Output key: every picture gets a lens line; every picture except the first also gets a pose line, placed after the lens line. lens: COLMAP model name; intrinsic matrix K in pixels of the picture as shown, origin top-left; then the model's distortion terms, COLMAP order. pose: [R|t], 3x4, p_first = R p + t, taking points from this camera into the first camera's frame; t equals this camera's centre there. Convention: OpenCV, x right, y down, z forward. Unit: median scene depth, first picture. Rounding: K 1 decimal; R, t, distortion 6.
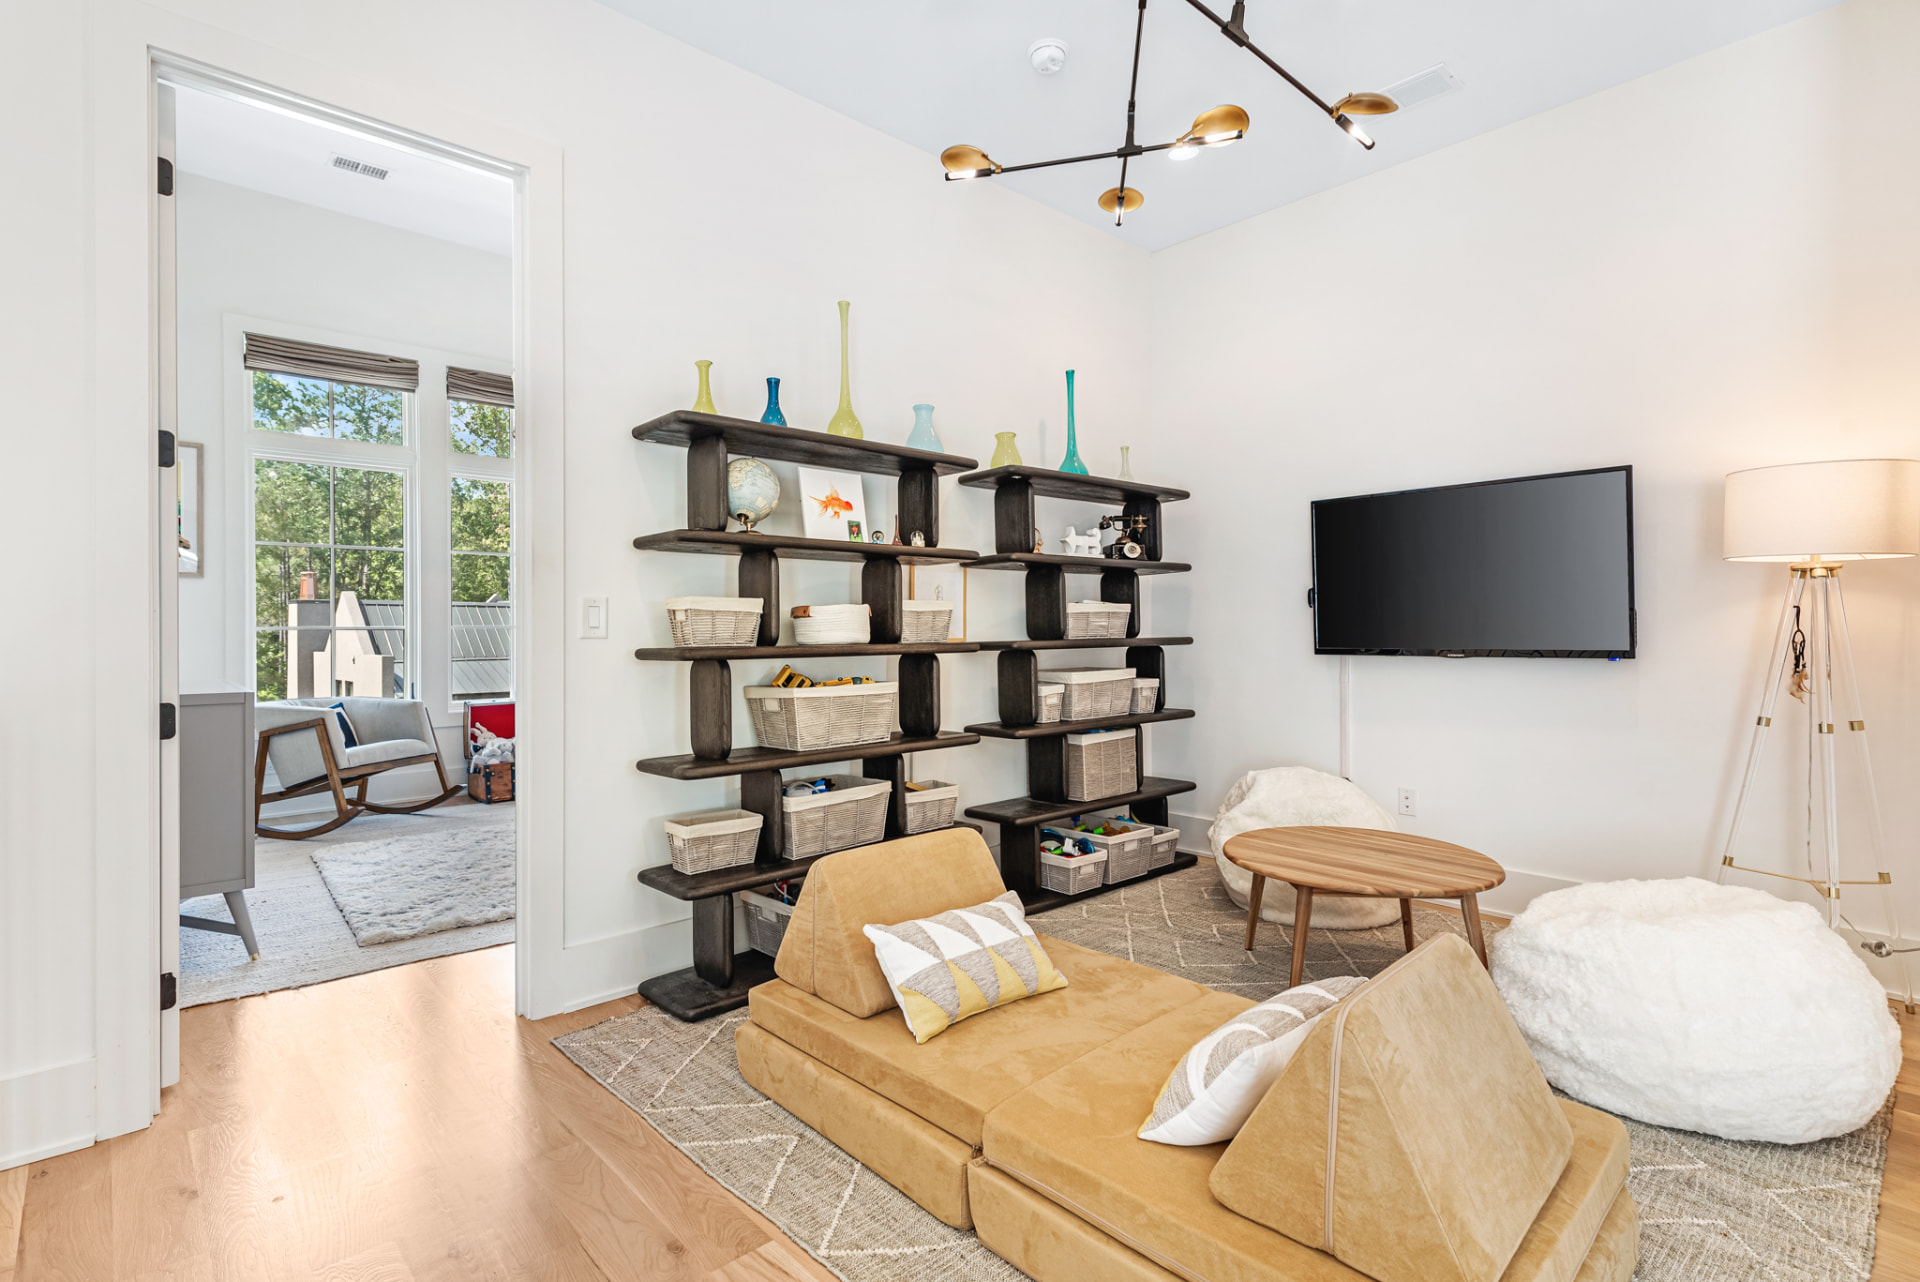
lens RADIAL K [[929.6, 0, 951.5], [0, 929.6, 633.2], [0, 0, 1]] dist [0.000853, -0.000757]
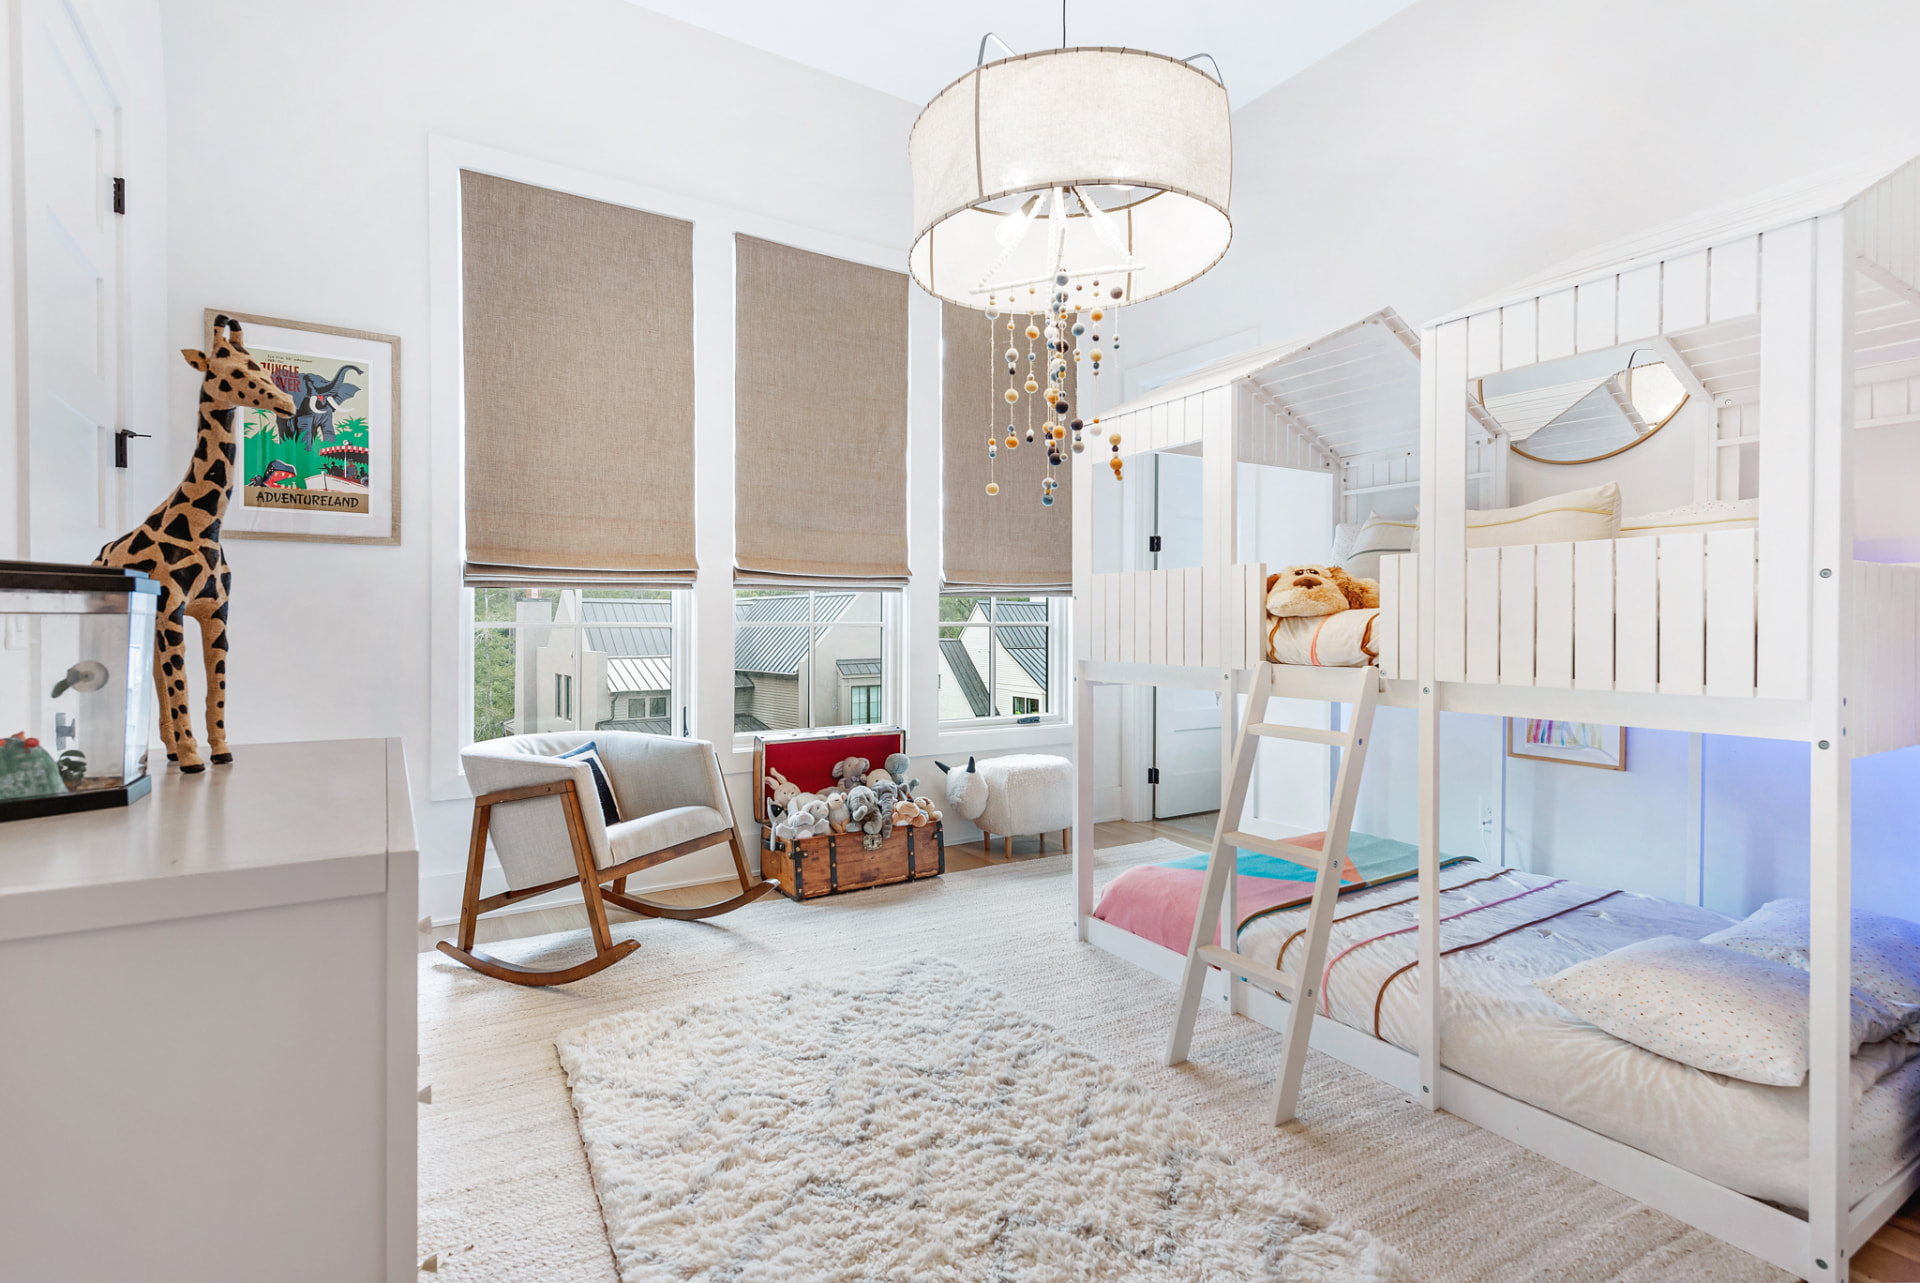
lens RADIAL K [[929.6, 0, 948.3], [0, 929.6, 638.3], [0, 0, 1]] dist [0.000853, -0.000757]
pose [[0.982620, 0.005727, -0.185542, -0.528492], [-0.005060, 0.999979, 0.004071, -0.000815], [0.185561, -0.003061, 0.982628, 0.739983]]
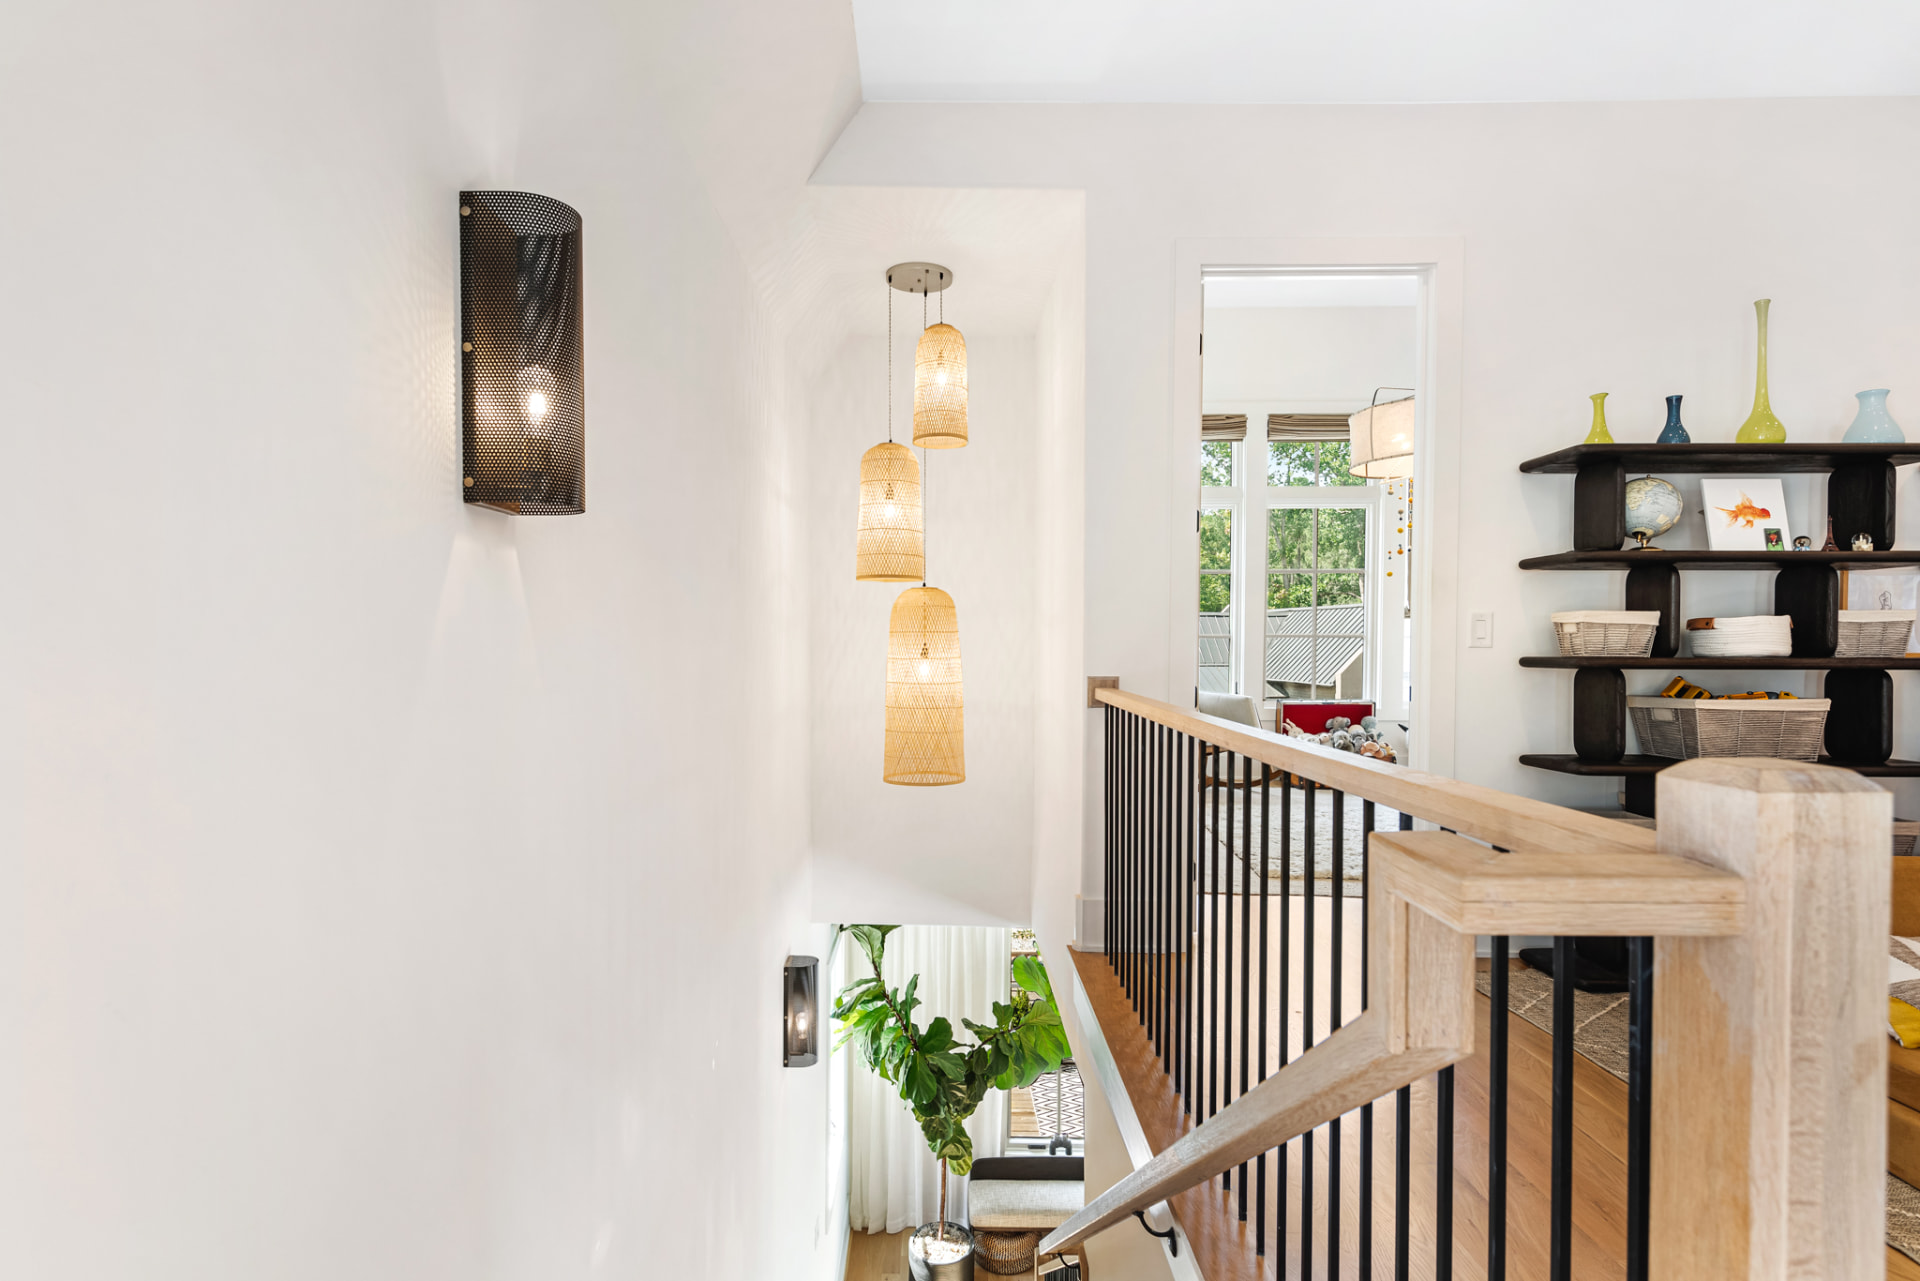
lens RADIAL K [[929.6, 0, 919.4], [0, 929.6, 649.4], [0, 0, 1]] dist [0.000853, -0.000757]
pose [[0.717285, 0.015889, -0.696599, -0.066504], [-0.010062, 0.999872, 0.012445, 0.000660], [0.696708, -0.001917, 0.717353, -0.300544]]
